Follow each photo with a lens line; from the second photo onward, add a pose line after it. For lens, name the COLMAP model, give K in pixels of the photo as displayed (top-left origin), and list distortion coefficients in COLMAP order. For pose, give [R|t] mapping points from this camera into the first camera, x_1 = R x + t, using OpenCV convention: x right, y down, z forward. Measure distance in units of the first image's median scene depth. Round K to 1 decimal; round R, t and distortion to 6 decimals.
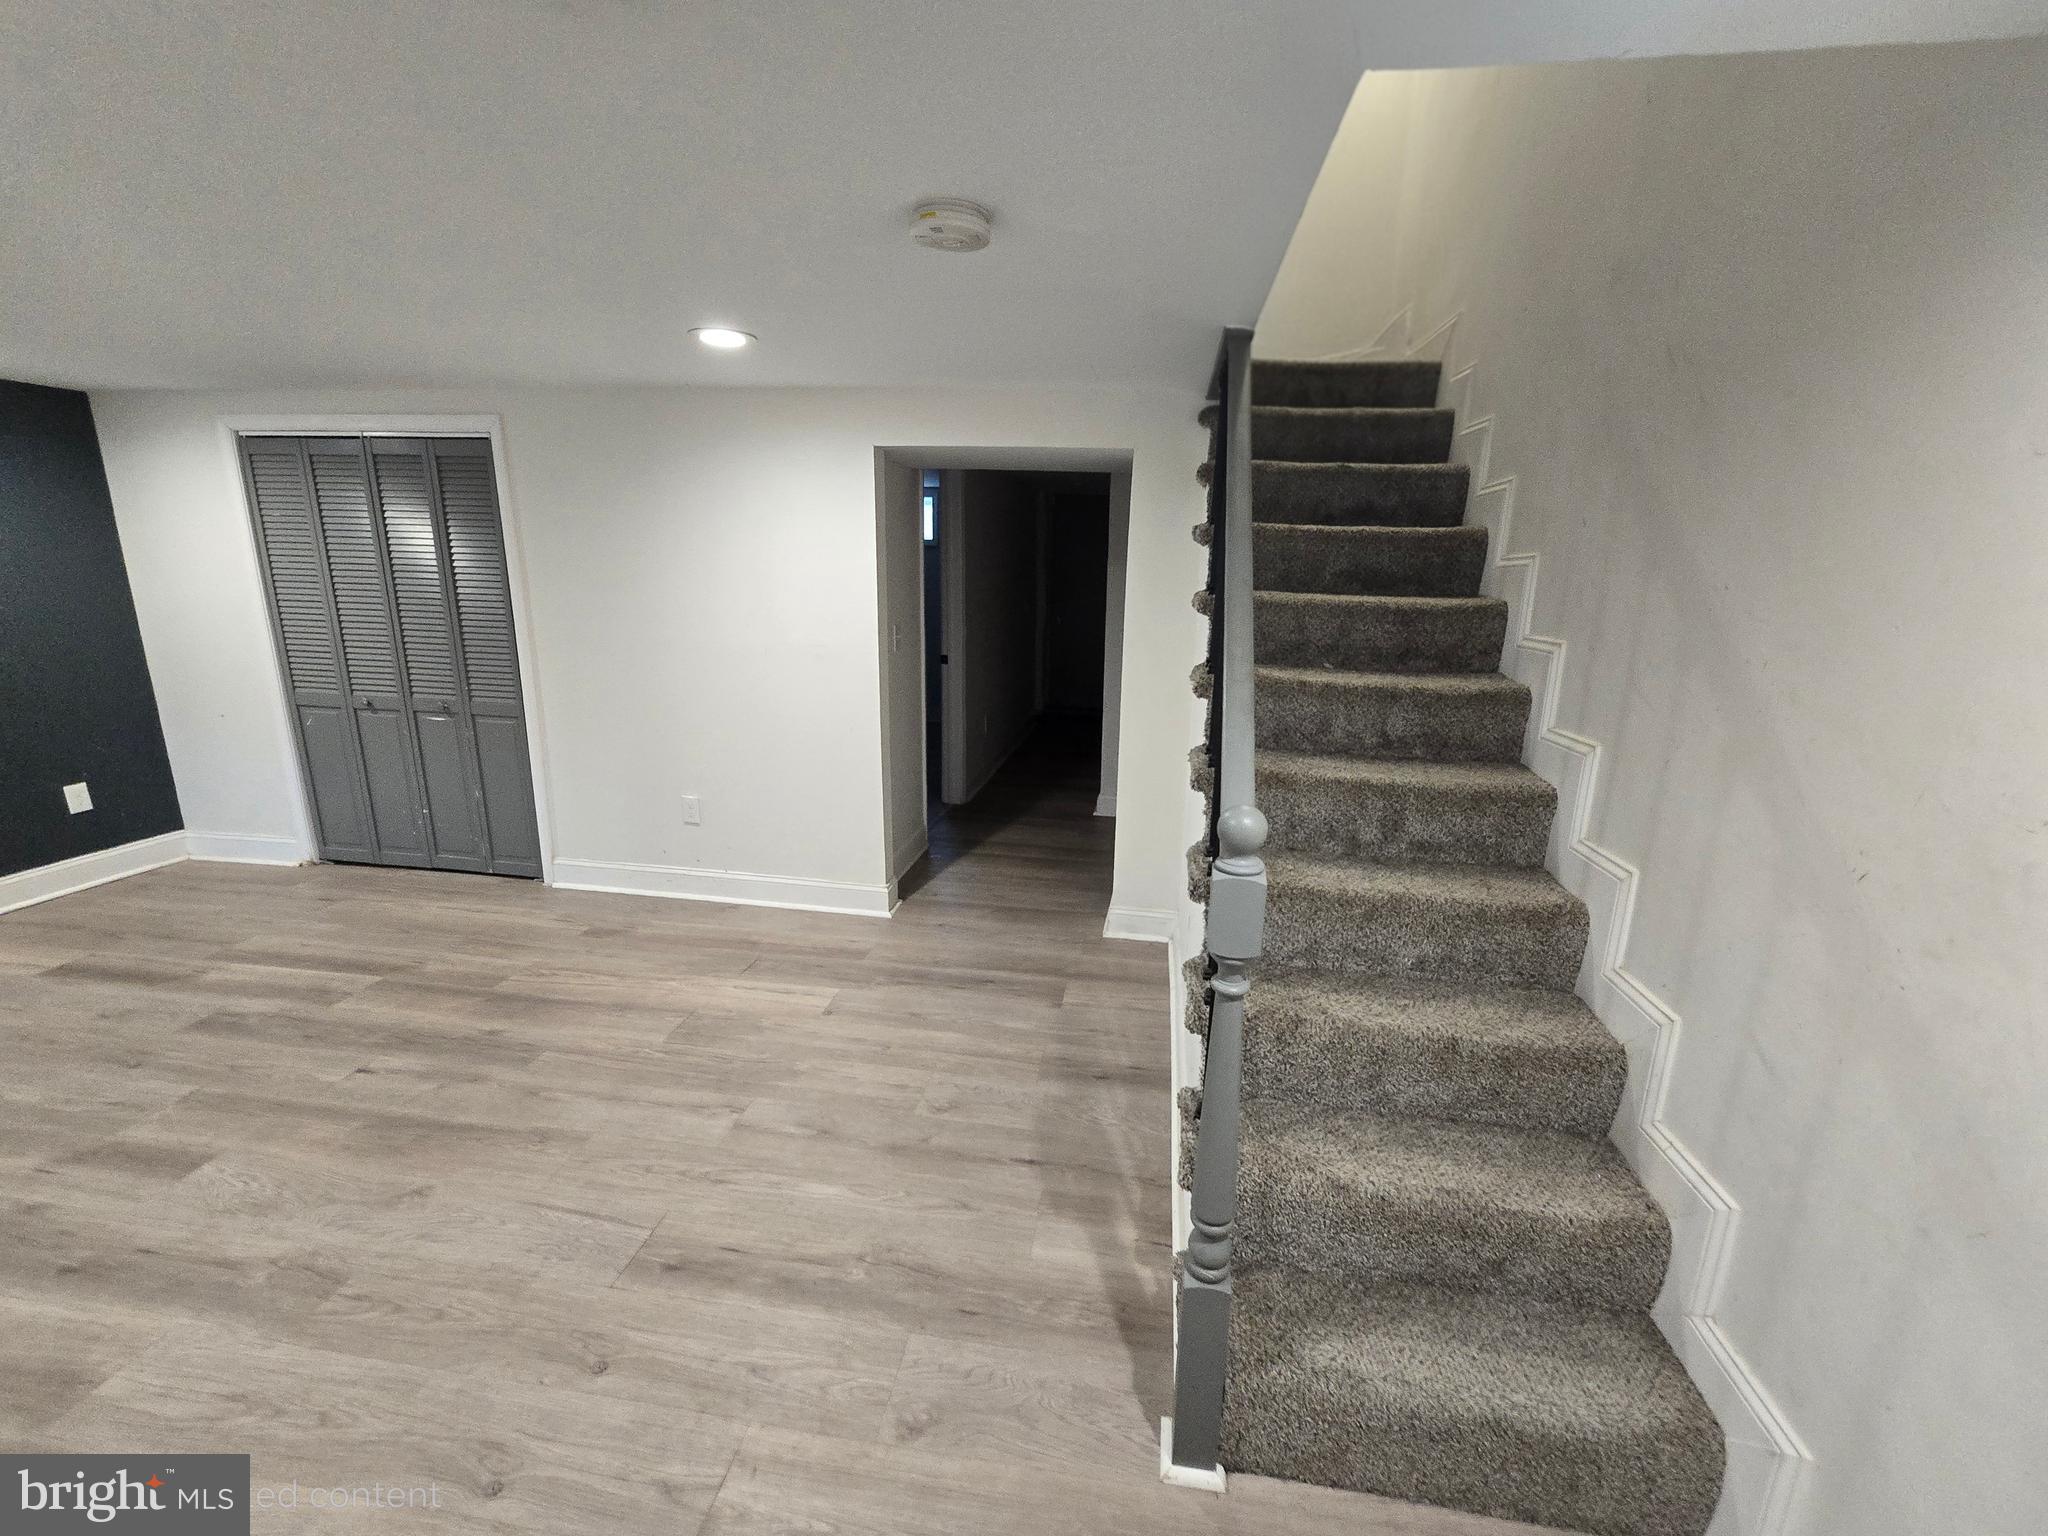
lens RADIAL K [[839.4, 0, 1044.9], [0, 839.4, 767.5], [0, 0, 1]] dist [-0.000160, -0.001892]
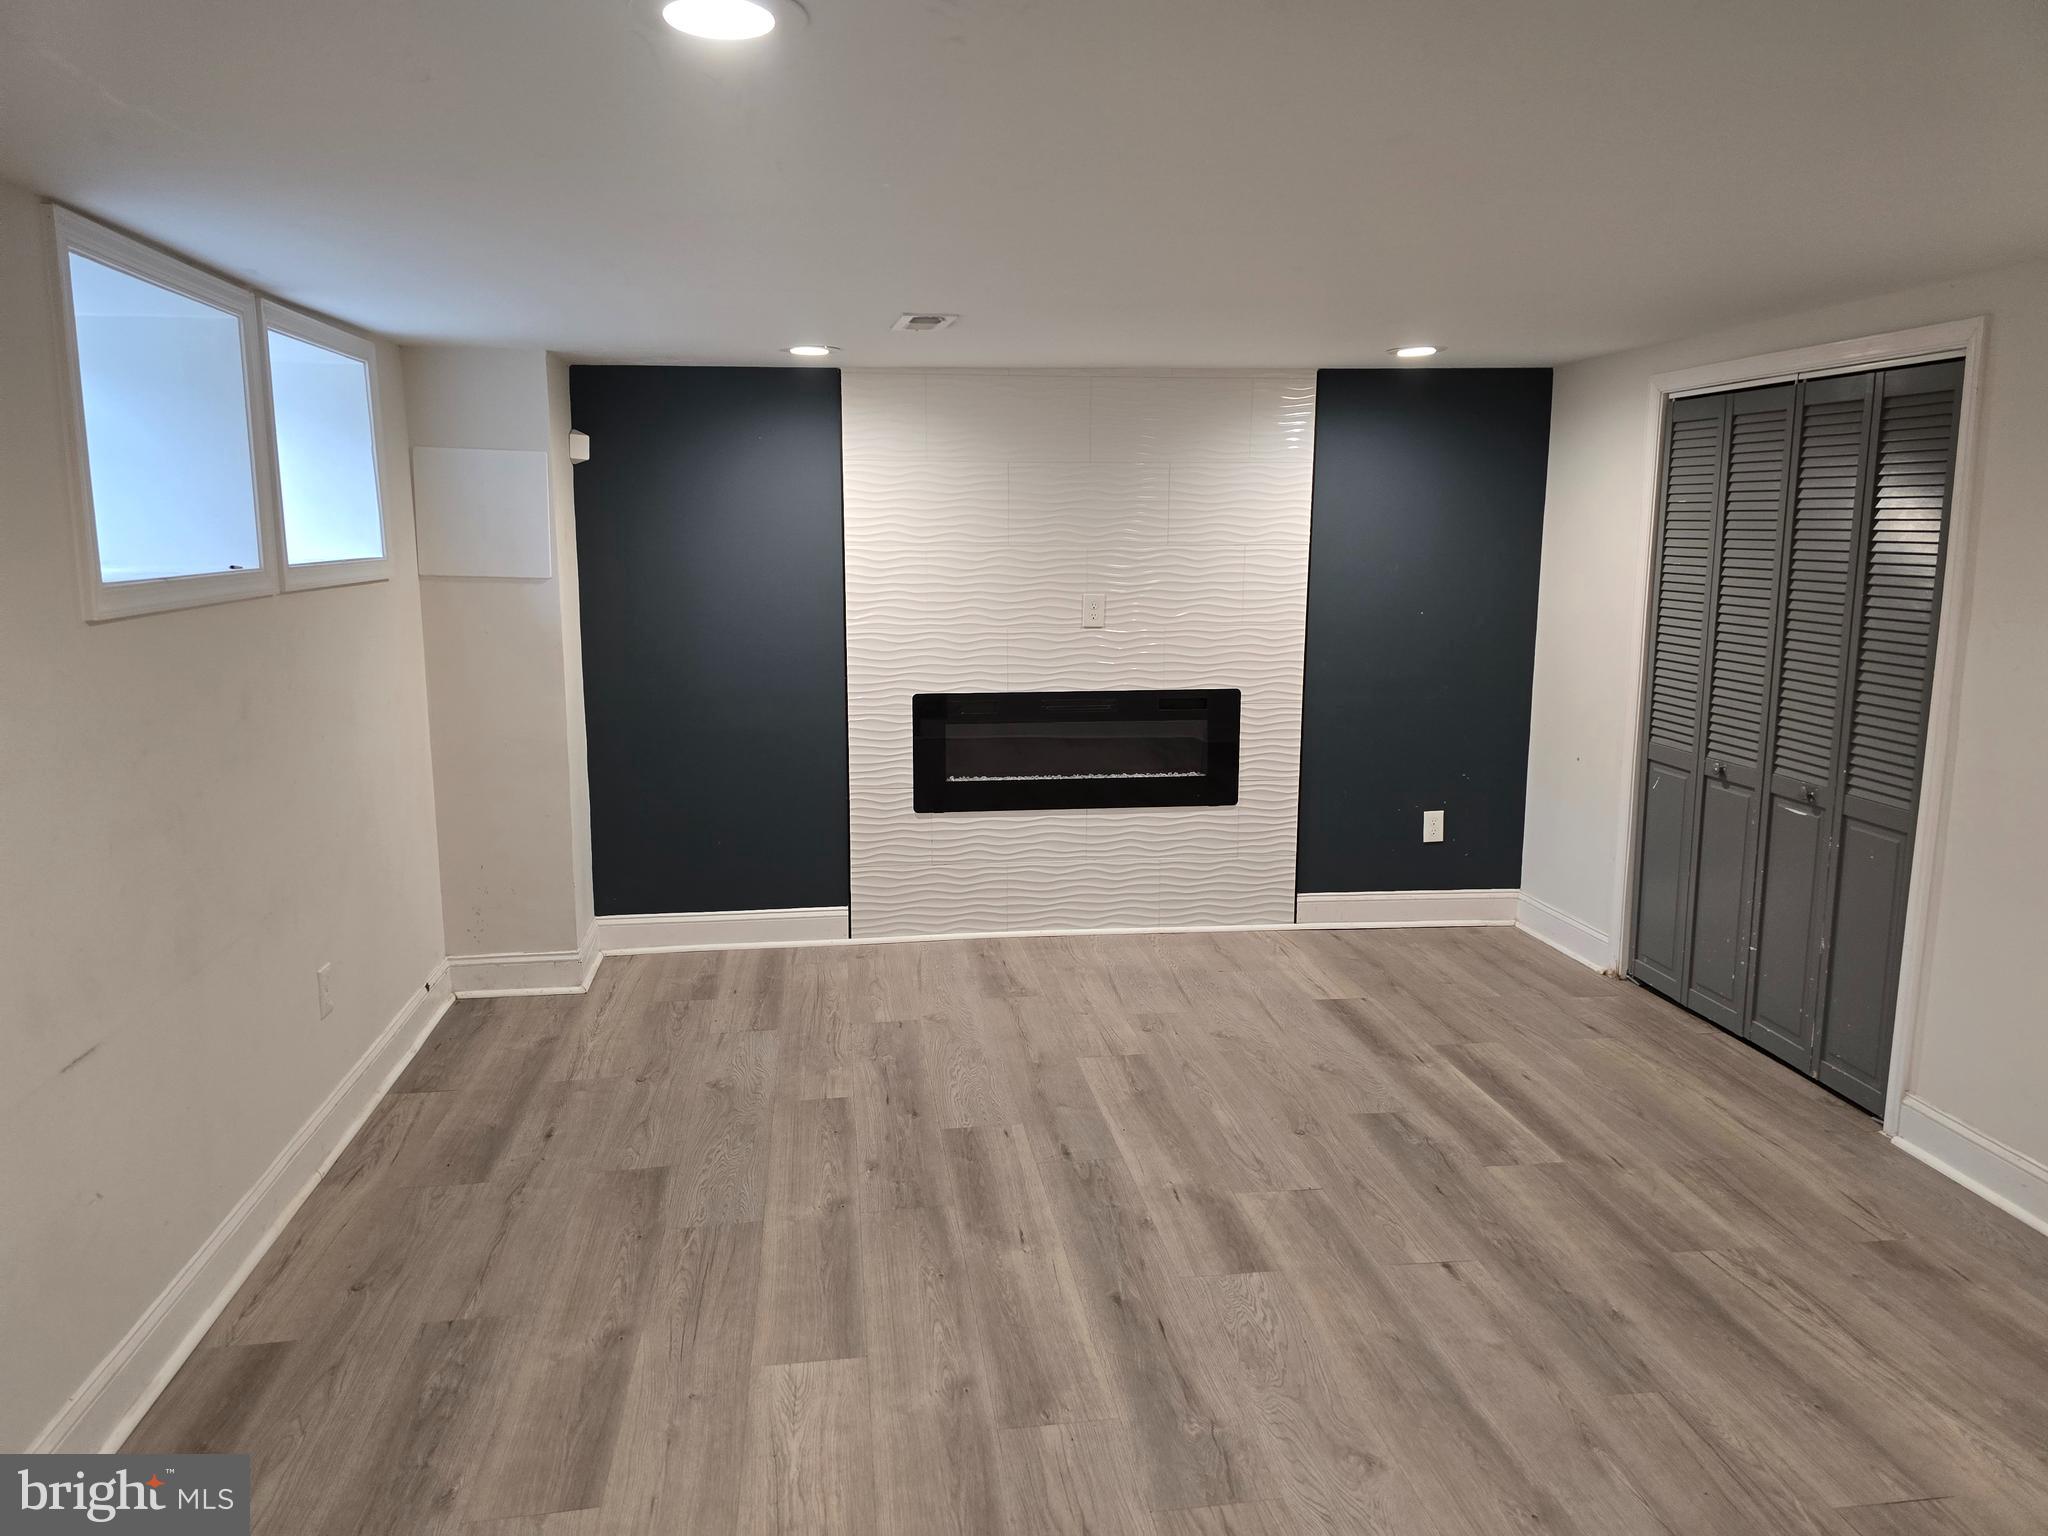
lens RADIAL K [[1376.3, 0, 1013.9], [0, 1376.3, 739.4], [0, 0, 1]] dist [0.068547, -0.065922]
pose [[0.261659, 0.124916, -0.957043, 0.164747], [-0.224241, 0.972323, 0.065602, -0.068265], [0.938749, 0.197443, 0.282428, 0.208924]]
